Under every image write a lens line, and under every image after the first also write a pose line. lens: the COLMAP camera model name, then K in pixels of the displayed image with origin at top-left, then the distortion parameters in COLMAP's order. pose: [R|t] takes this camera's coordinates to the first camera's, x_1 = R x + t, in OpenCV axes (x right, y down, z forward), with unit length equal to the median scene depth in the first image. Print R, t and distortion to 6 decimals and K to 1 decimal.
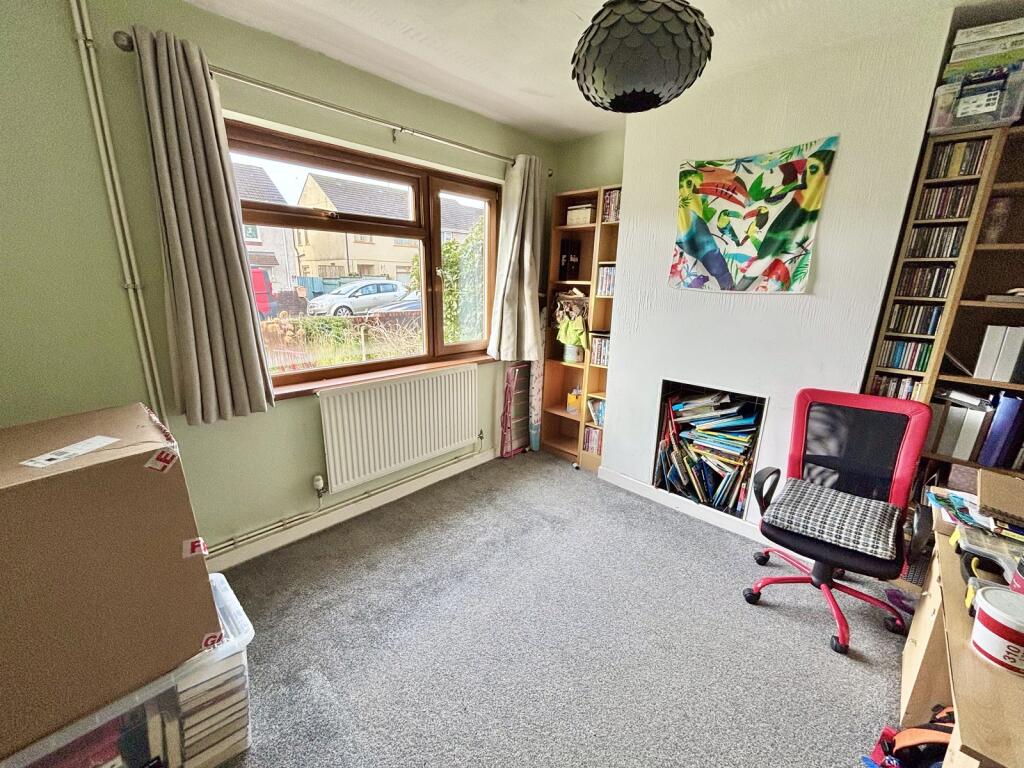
lens RADIAL K [[409.5, 0, 511.0], [0, 409.5, 383.2], [0, 0, 1]] dist [-0.000688, 0.000146]
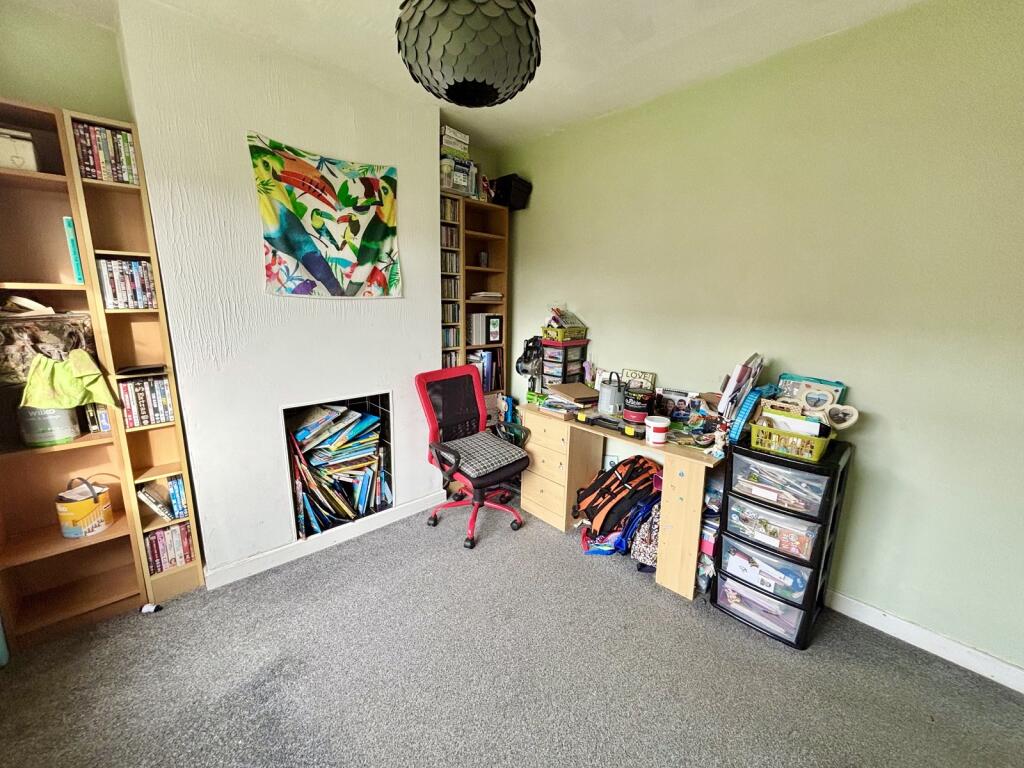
lens RADIAL K [[409.5, 0, 511.0], [0, 409.5, 383.2], [0, 0, 1]] dist [-0.000688, 0.000146]
pose [[0.069192, -0.224585, 0.971995, -0.423750], [0.235074, 0.950564, 0.202900, -0.134926], [-0.969512, 0.214451, 0.118566, 0.550322]]
